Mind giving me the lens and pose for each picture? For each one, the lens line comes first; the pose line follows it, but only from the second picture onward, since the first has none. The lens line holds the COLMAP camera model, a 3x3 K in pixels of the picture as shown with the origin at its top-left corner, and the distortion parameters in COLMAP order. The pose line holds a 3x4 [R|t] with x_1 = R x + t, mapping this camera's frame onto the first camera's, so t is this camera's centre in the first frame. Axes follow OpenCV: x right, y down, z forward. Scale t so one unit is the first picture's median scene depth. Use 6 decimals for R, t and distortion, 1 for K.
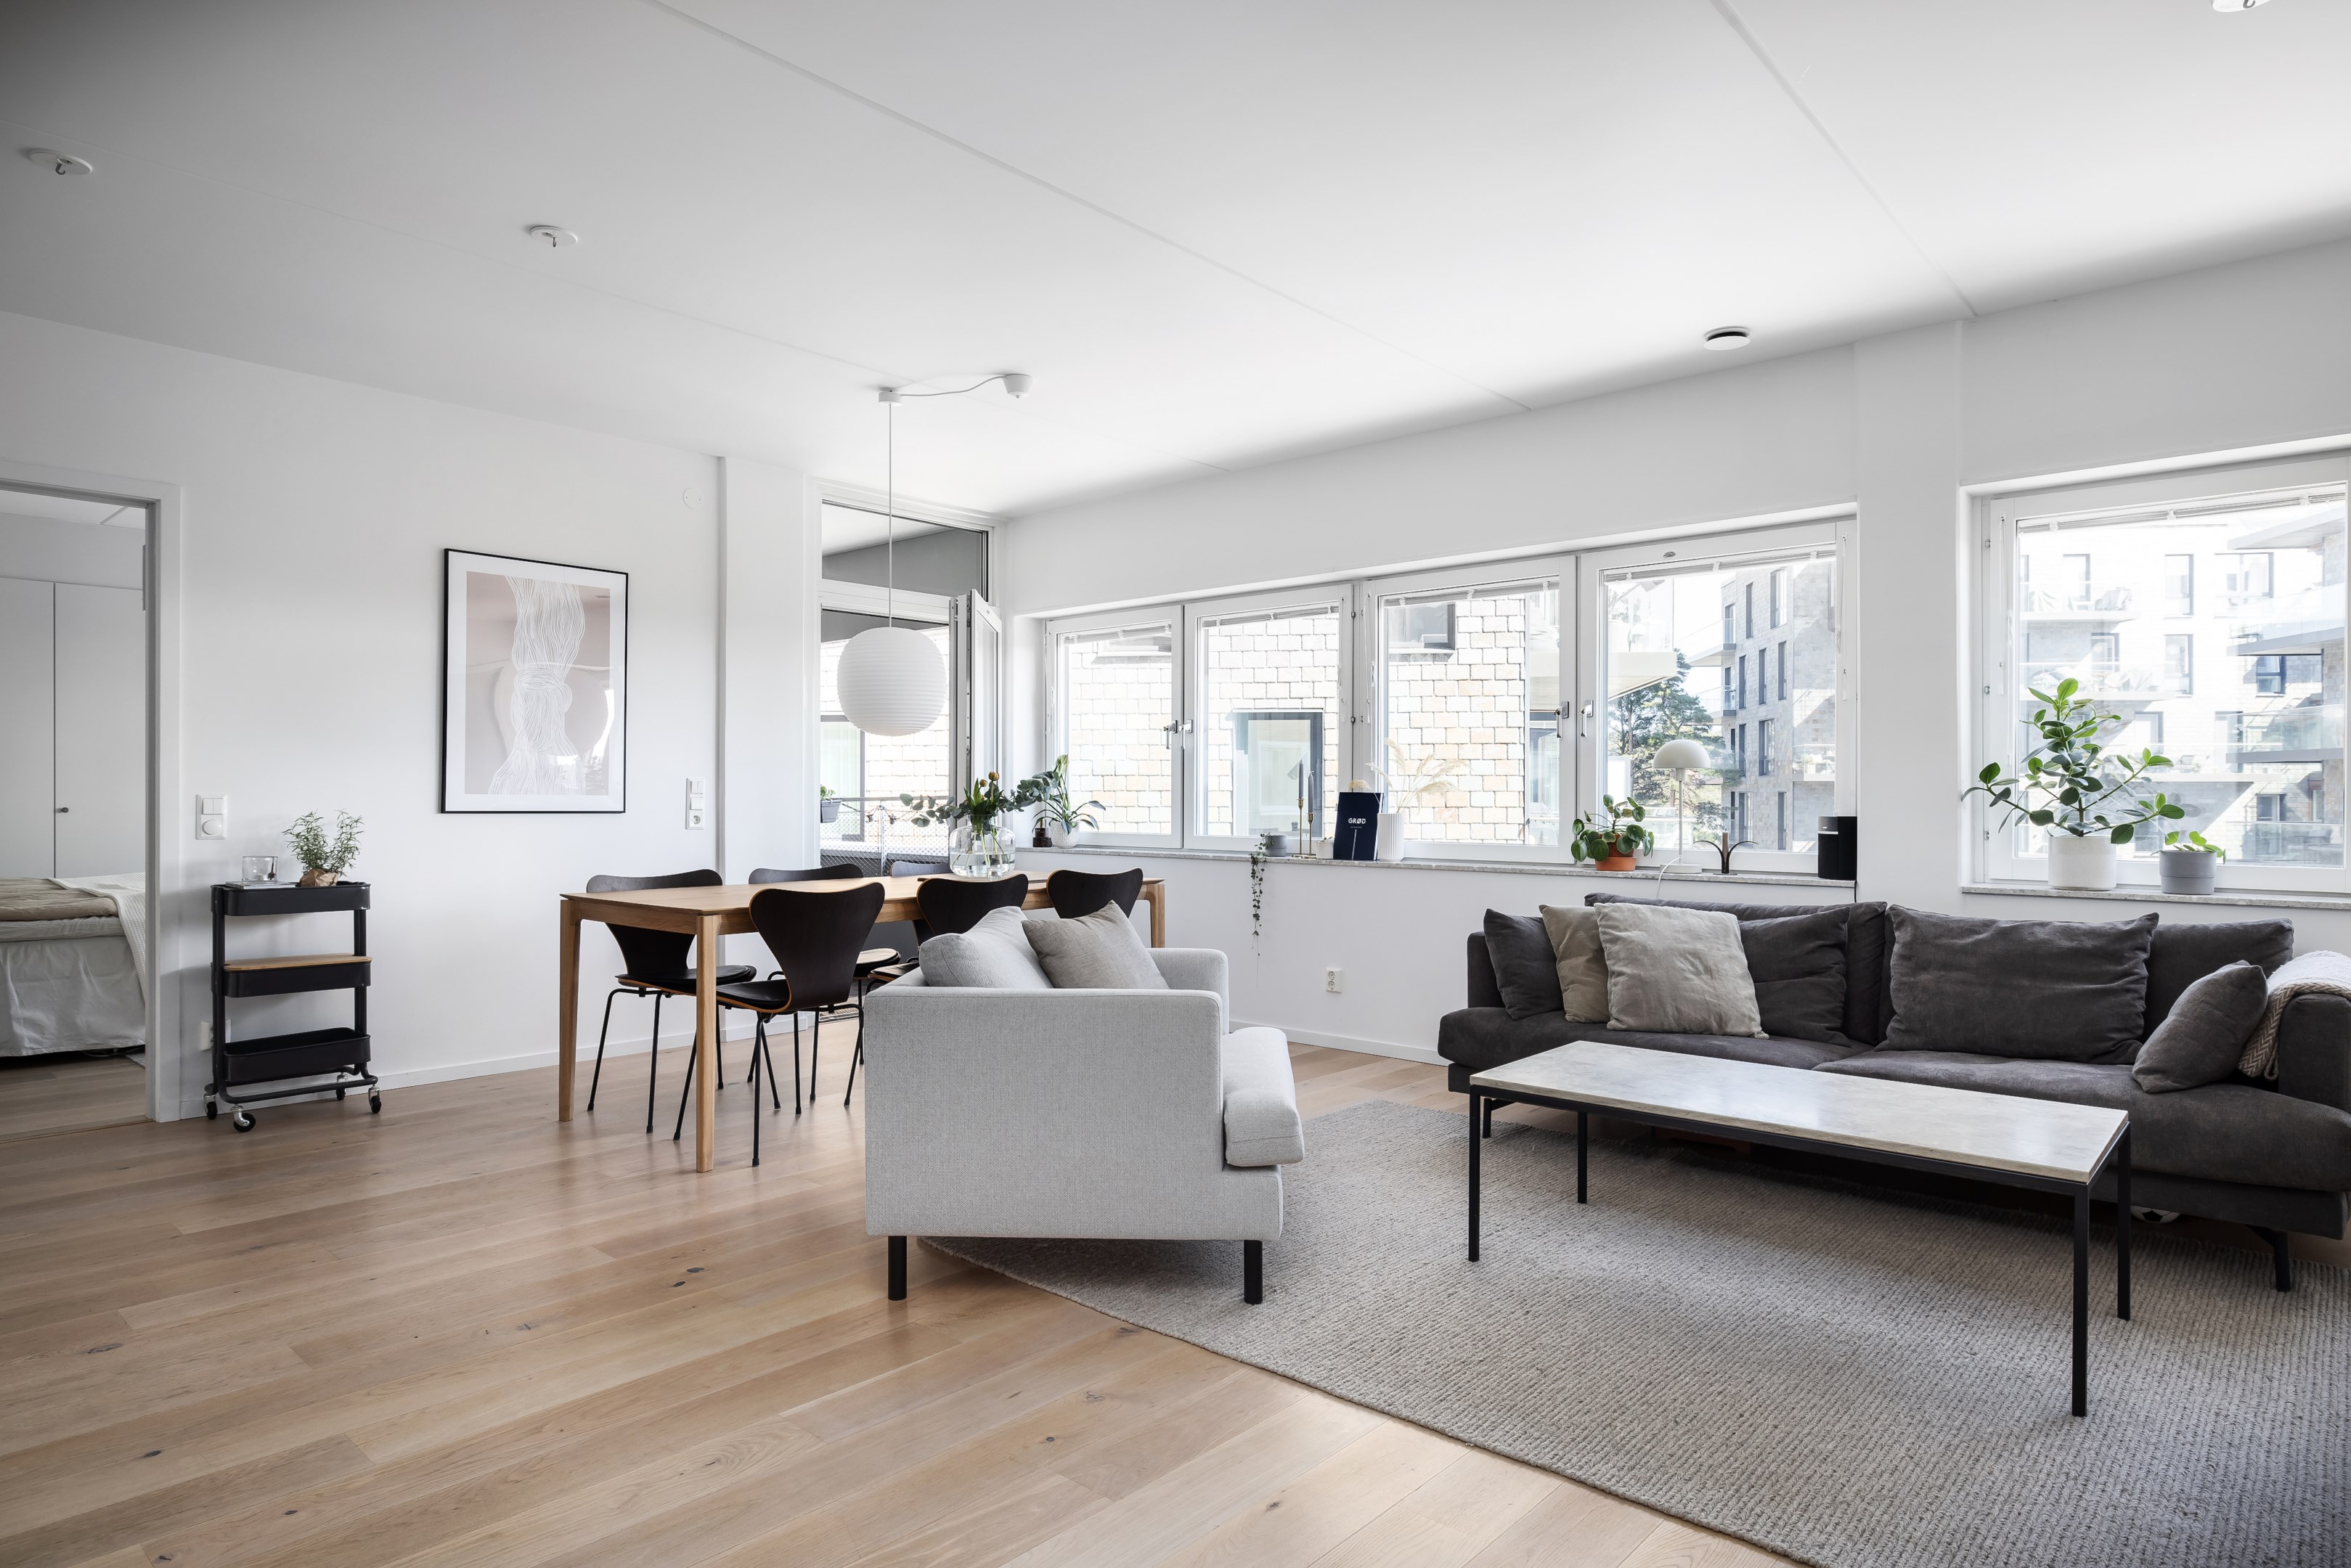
lens RADIAL K [[1334.2, 0, 1180.9], [0, 1334.2, 798.1], [0, 0, 1]] dist [0.002937, -0.000307]
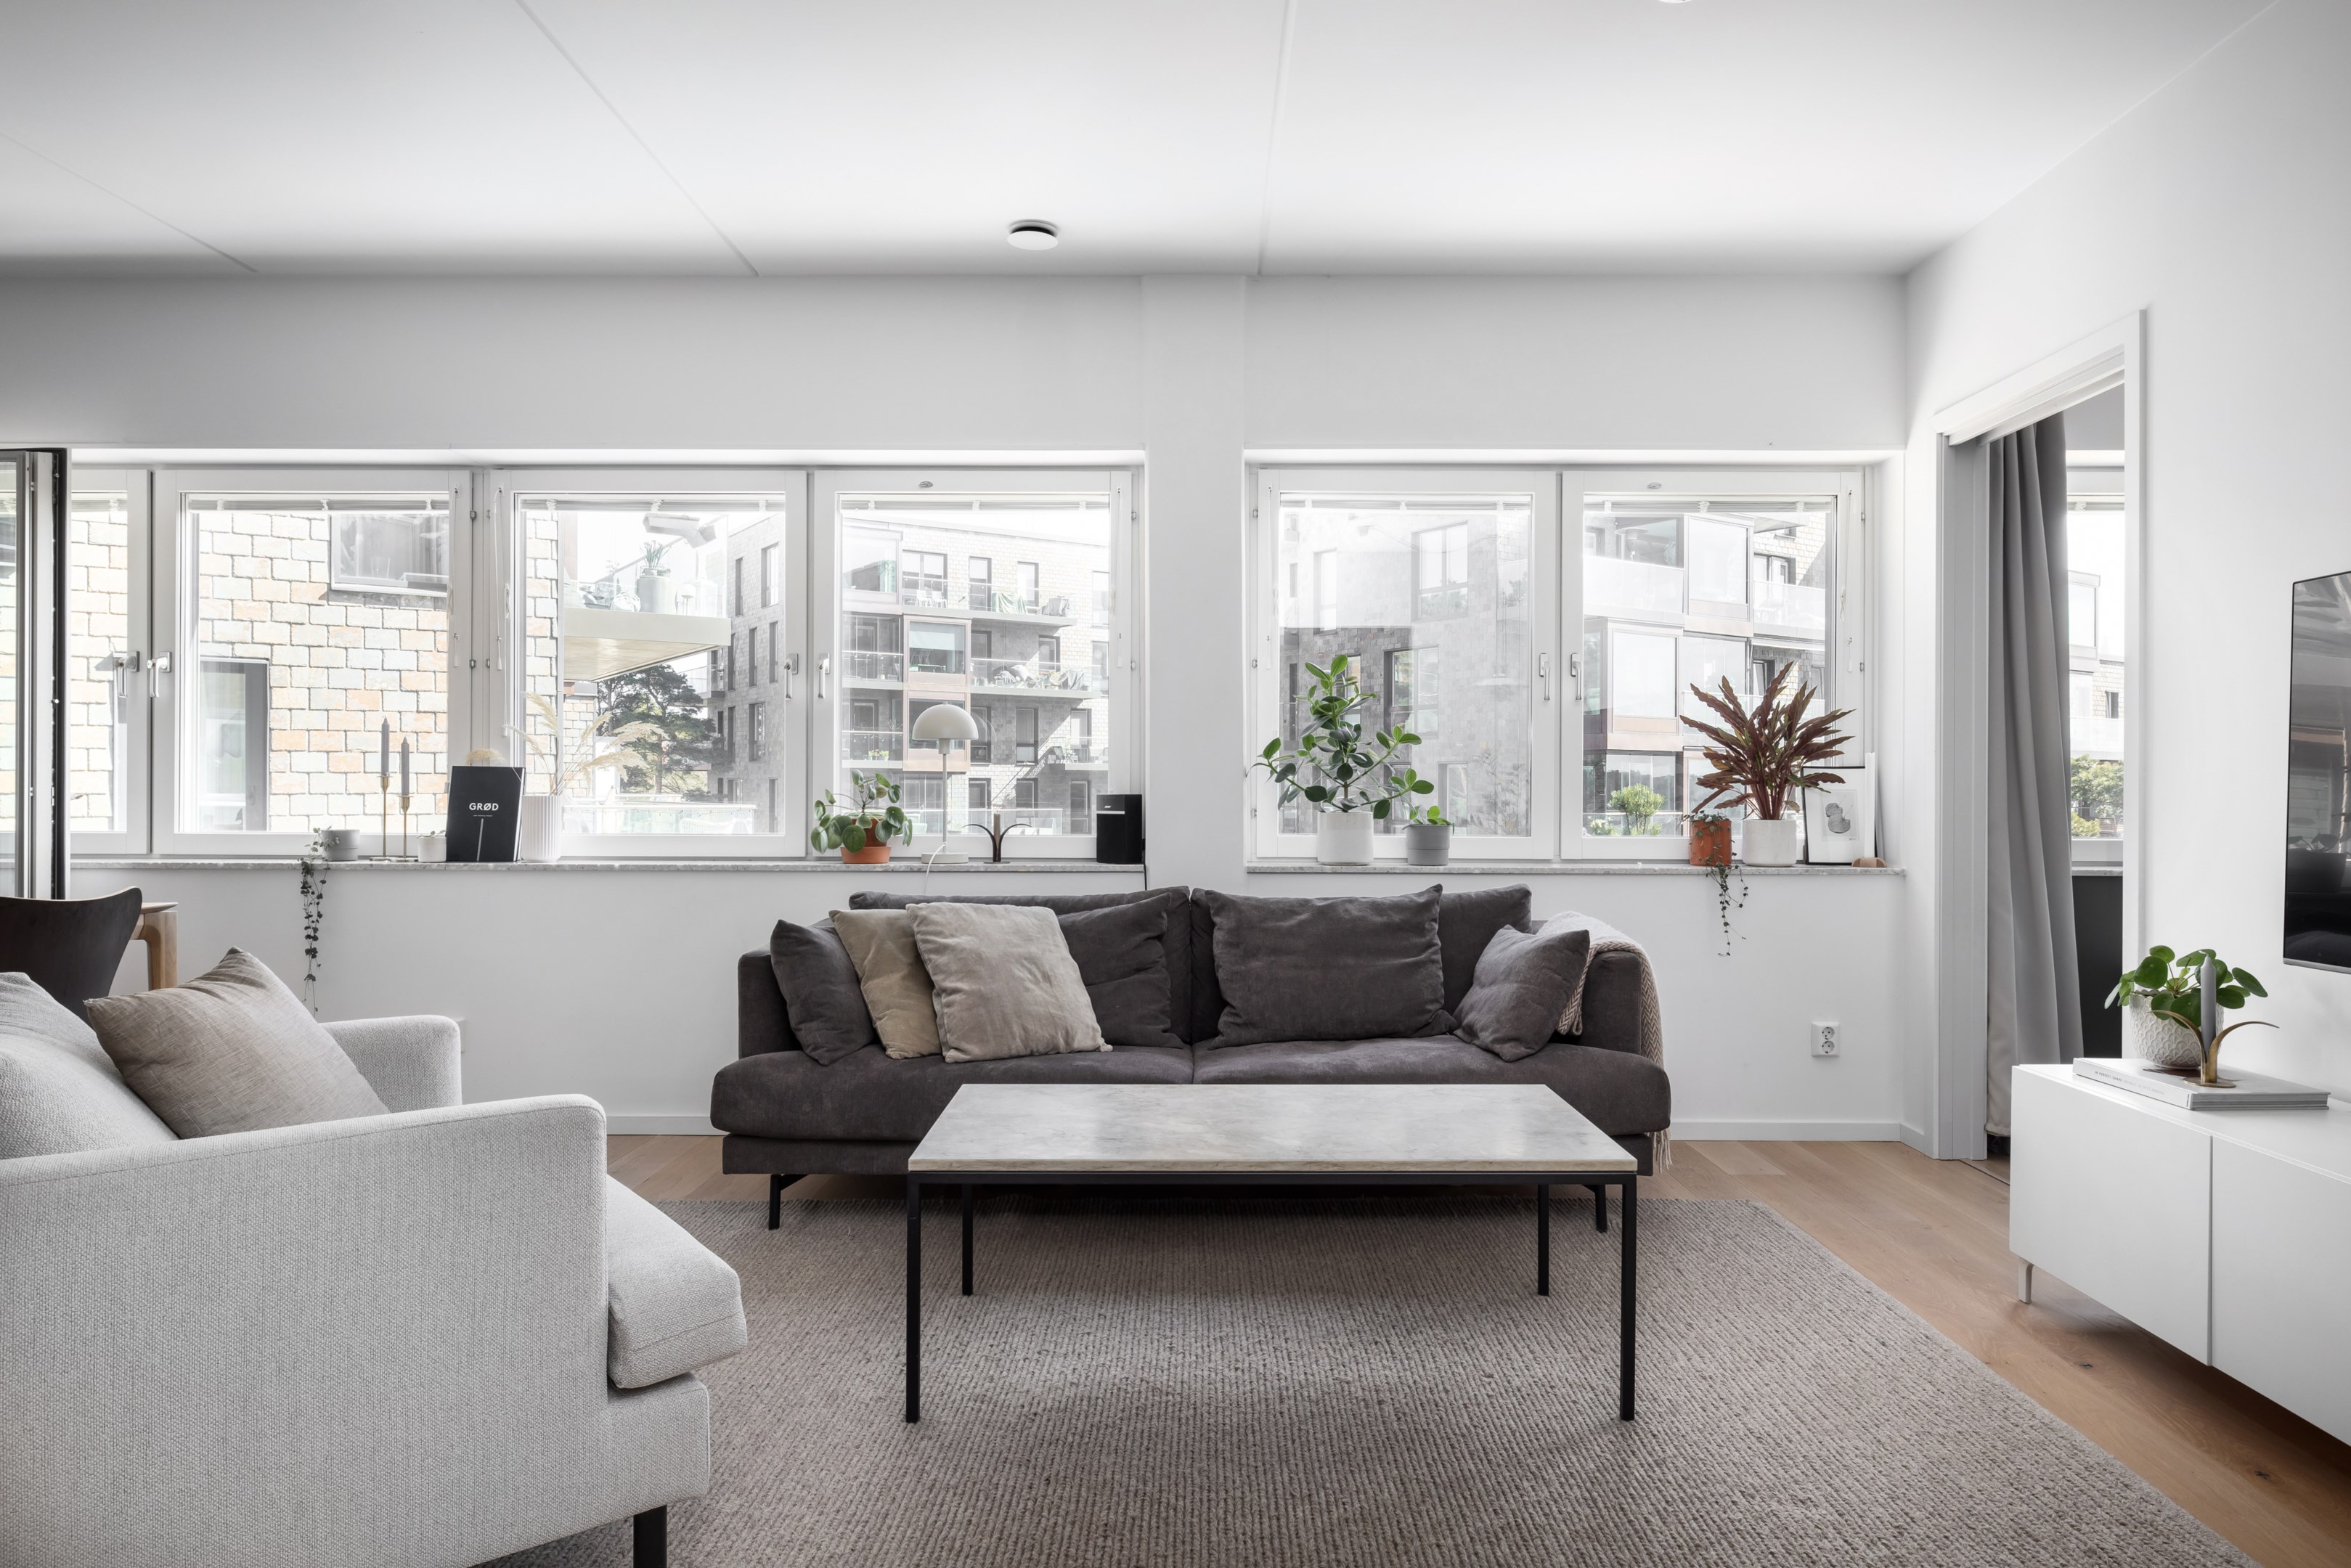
lens RADIAL K [[1445.5, 0, 1202.8], [0, 1445.5, 787.0], [0, 0, 1]] dist [-0.002002, 0.000276]
pose [[0.747275, -0.000358, 0.664515, -0.116712], [-0.000150, 1.000000, 0.000708, 0.007637], [-0.664515, -0.000629, 0.747275, 0.220775]]
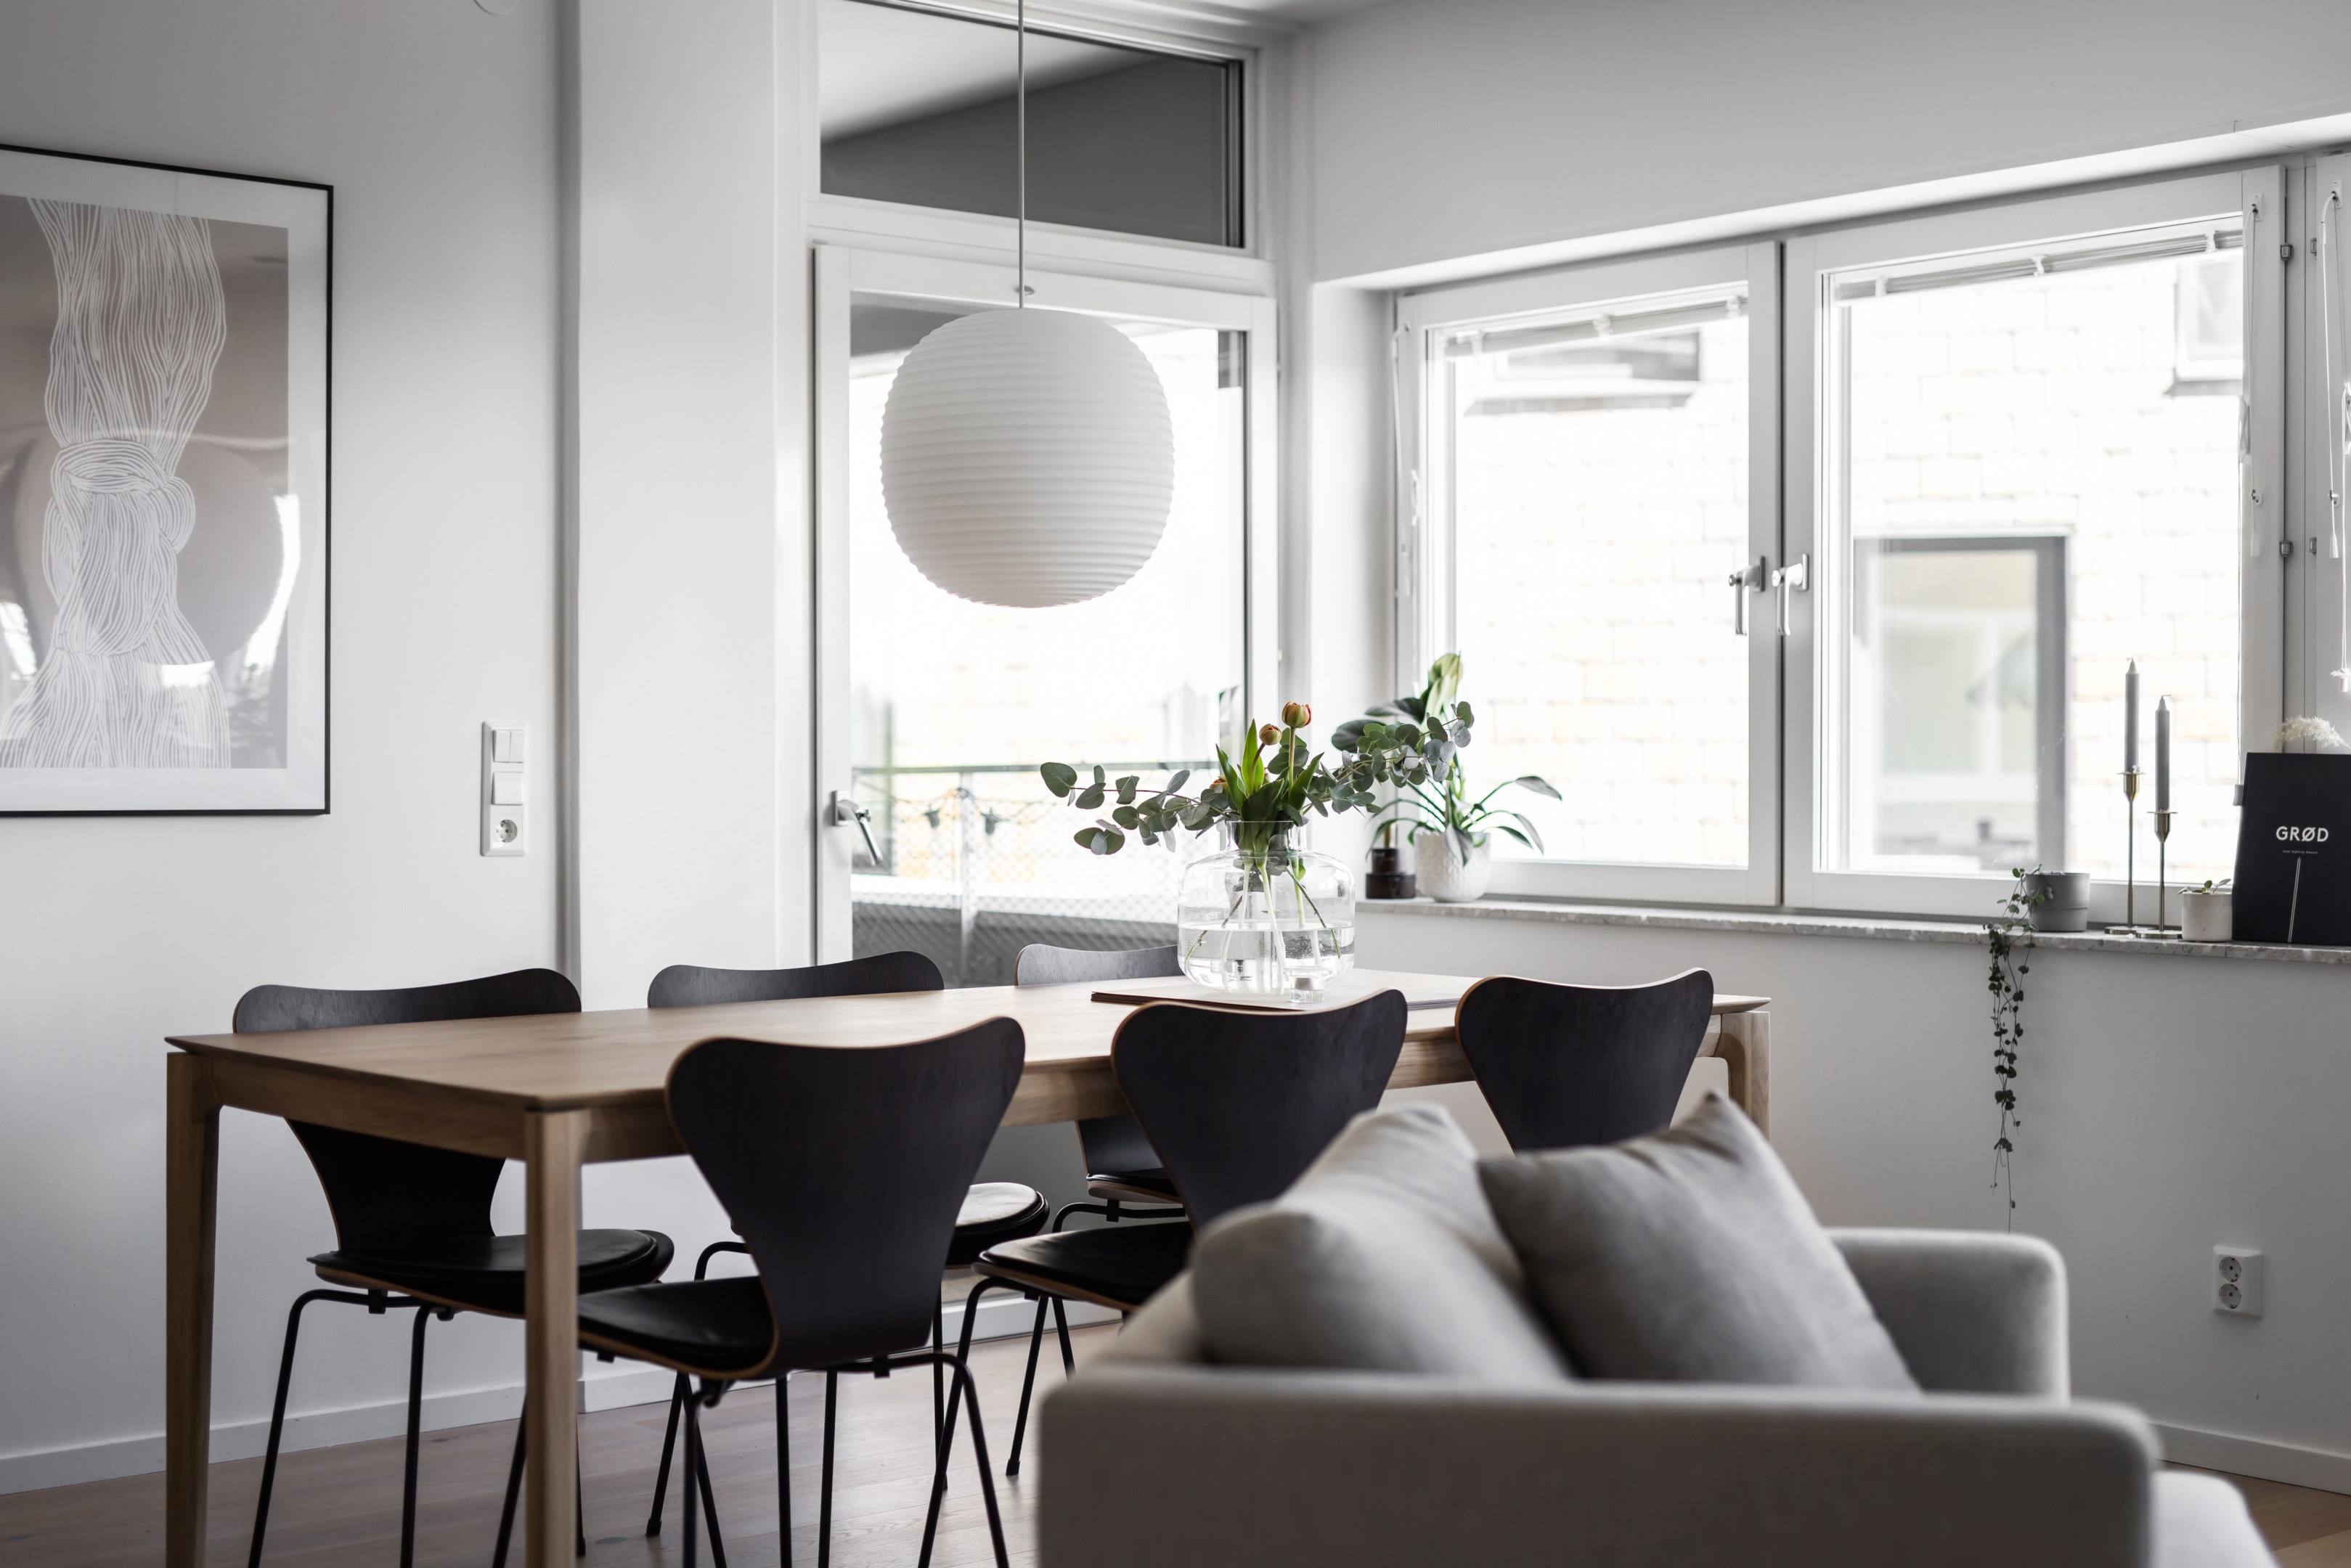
lens RADIAL K [[3280.0, 0, 1205.1], [0, 3280.0, 785.0], [0, 0, 1]] dist [-0.009137, 0.036441]
pose [[0.991418, -0.001730, -0.130717, -0.054554], [0.002969, 0.999952, 0.009287, -0.006323], [0.130695, -0.009596, 0.991376, 0.124325]]
